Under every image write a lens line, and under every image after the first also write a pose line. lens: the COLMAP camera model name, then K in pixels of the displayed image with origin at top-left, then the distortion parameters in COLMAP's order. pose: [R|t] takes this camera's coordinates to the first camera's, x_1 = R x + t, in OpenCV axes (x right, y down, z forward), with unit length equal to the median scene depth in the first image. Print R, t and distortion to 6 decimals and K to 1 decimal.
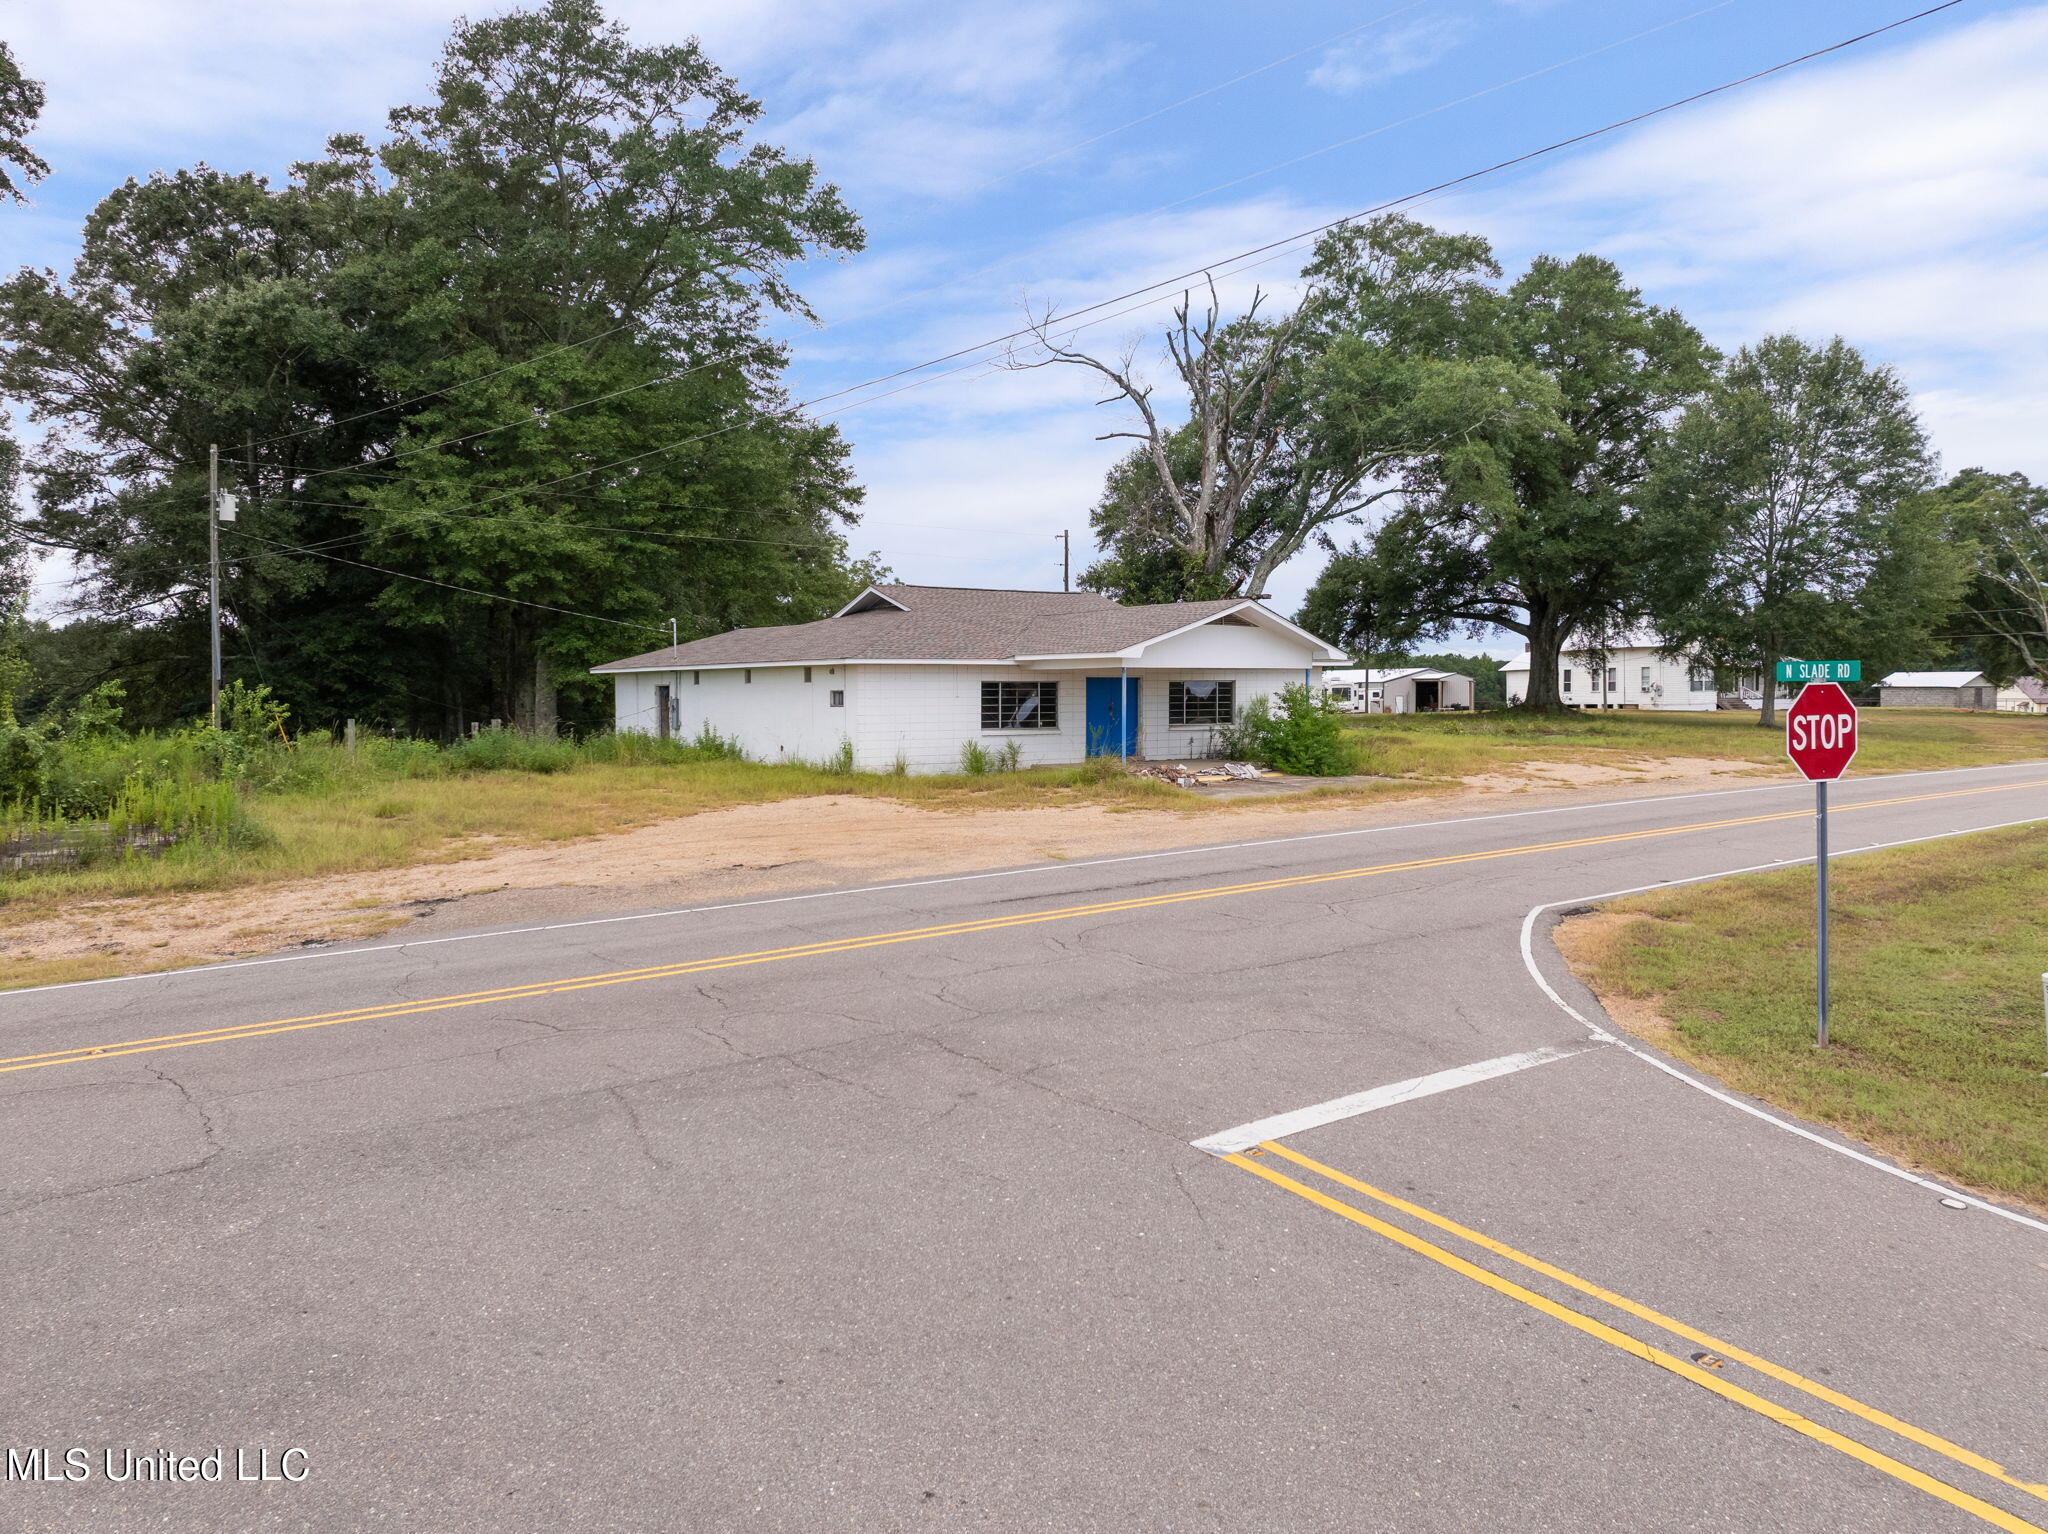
lens RADIAL K [[1501.7, 0, 1094.4], [0, 1501.7, 652.5], [0, 0, 1]] dist [-0.007607, 0.006657]
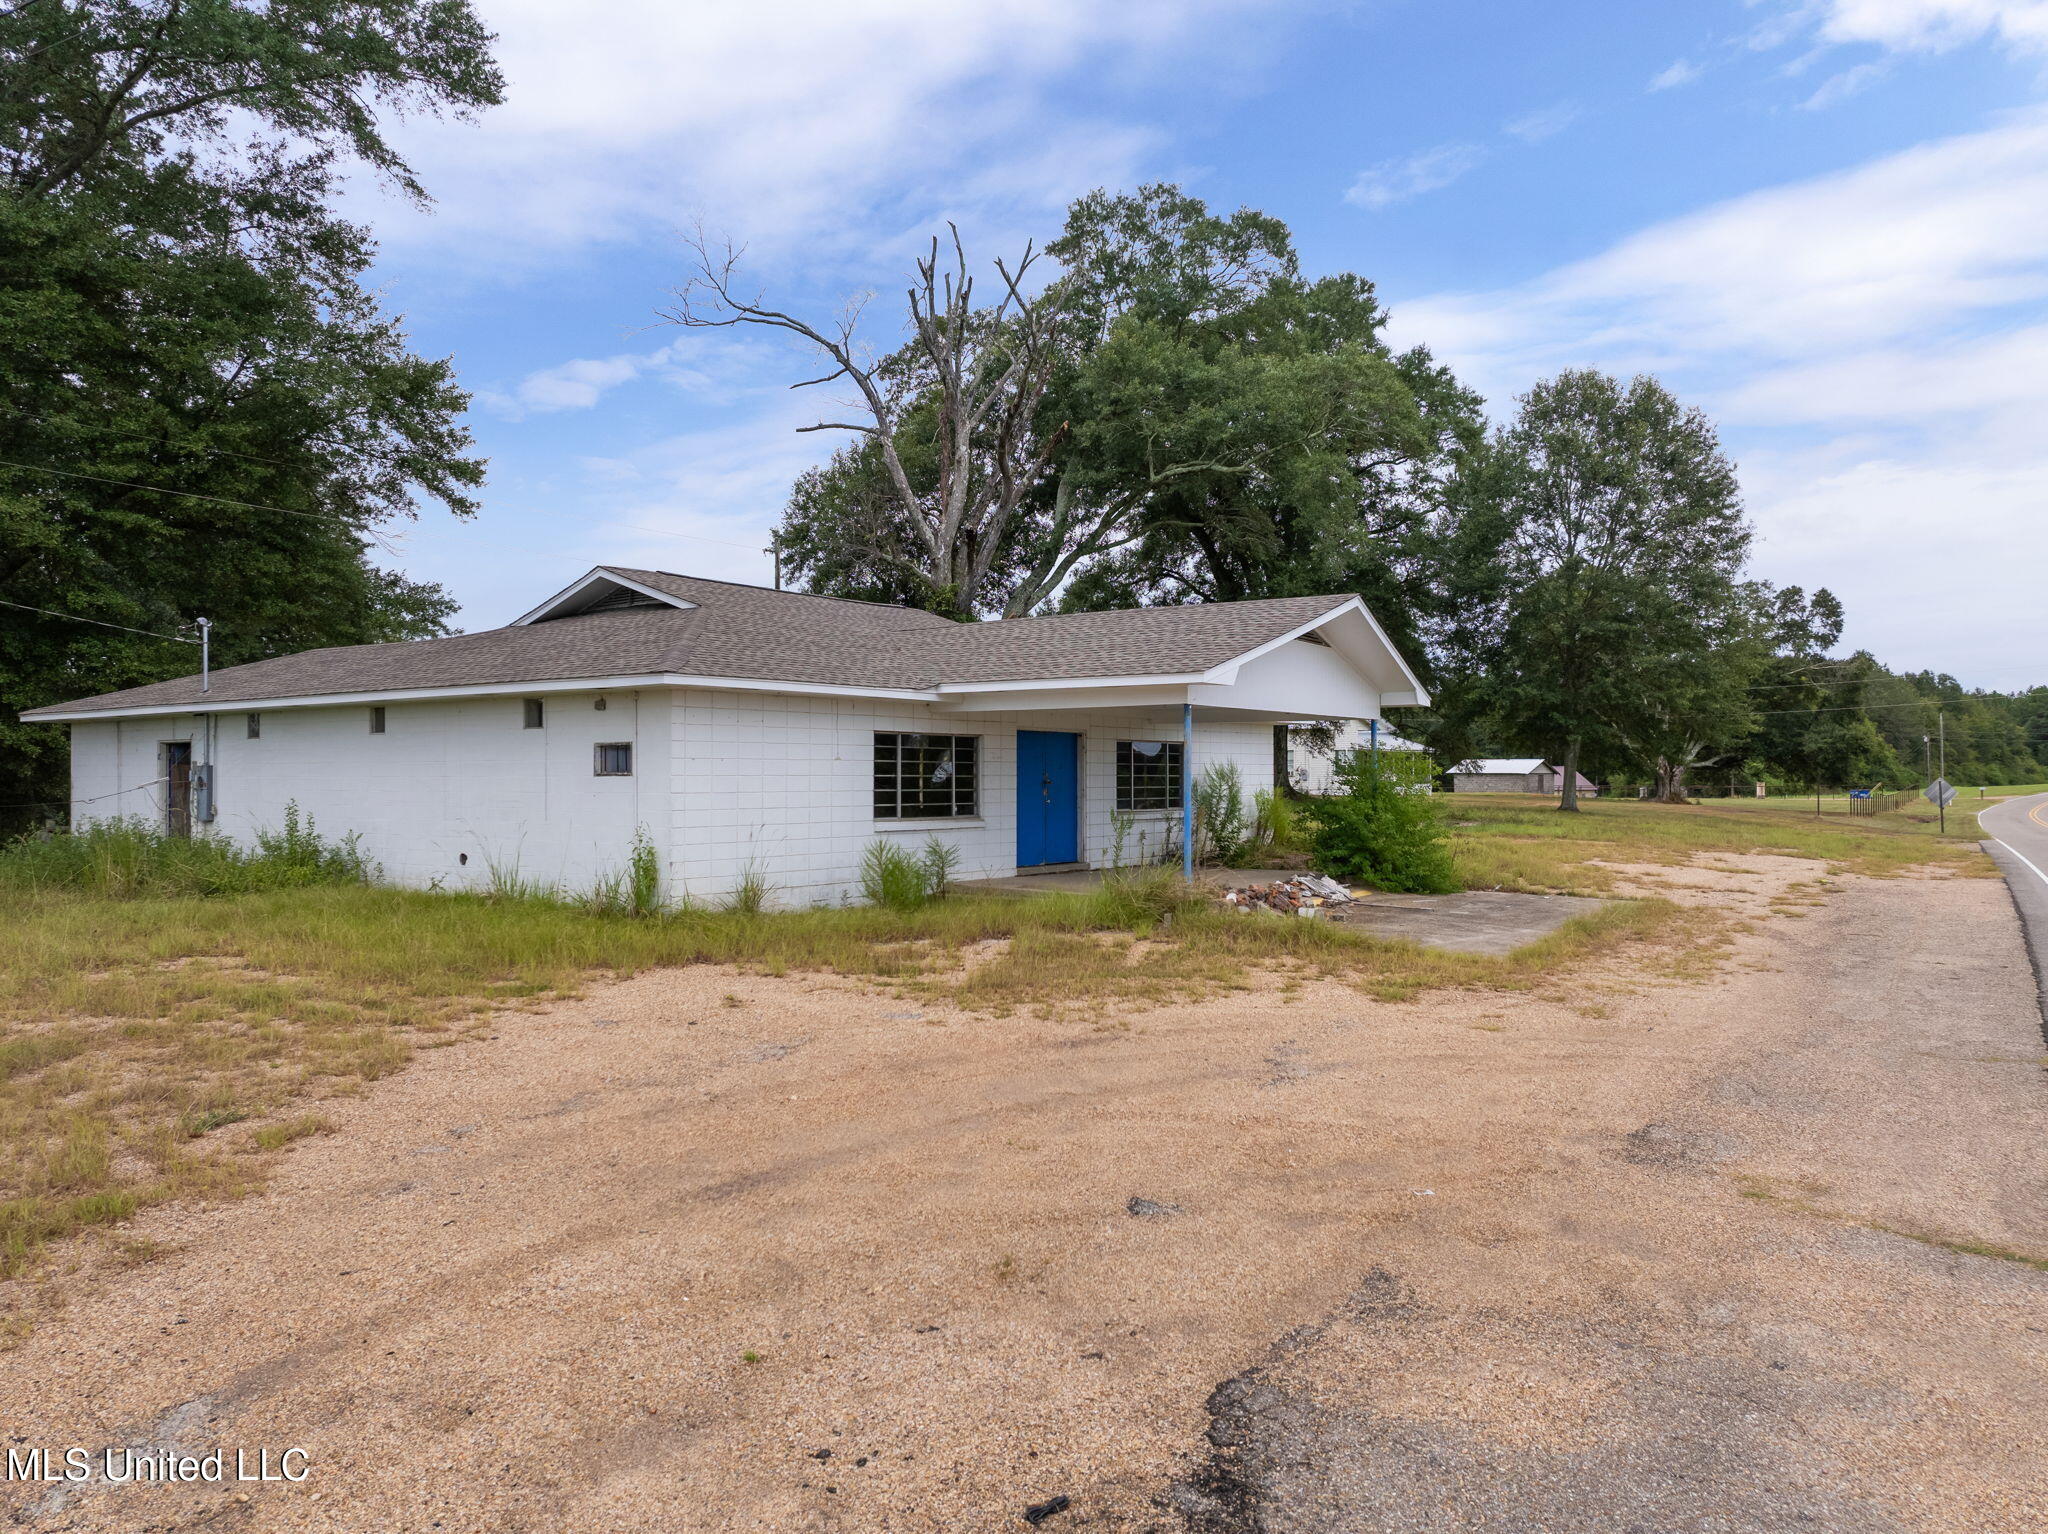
lens RADIAL K [[1444.6, 0, 1043.5], [0, 1444.6, 727.9], [0, 0, 1]] dist [-0.024290, 0.004055]
pose [[0.950734, 0.014391, 0.309674, -0.169696], [-0.011175, 0.999864, -0.012157, 0.022515], [-0.309806, 0.008097, 0.950765, 0.462231]]
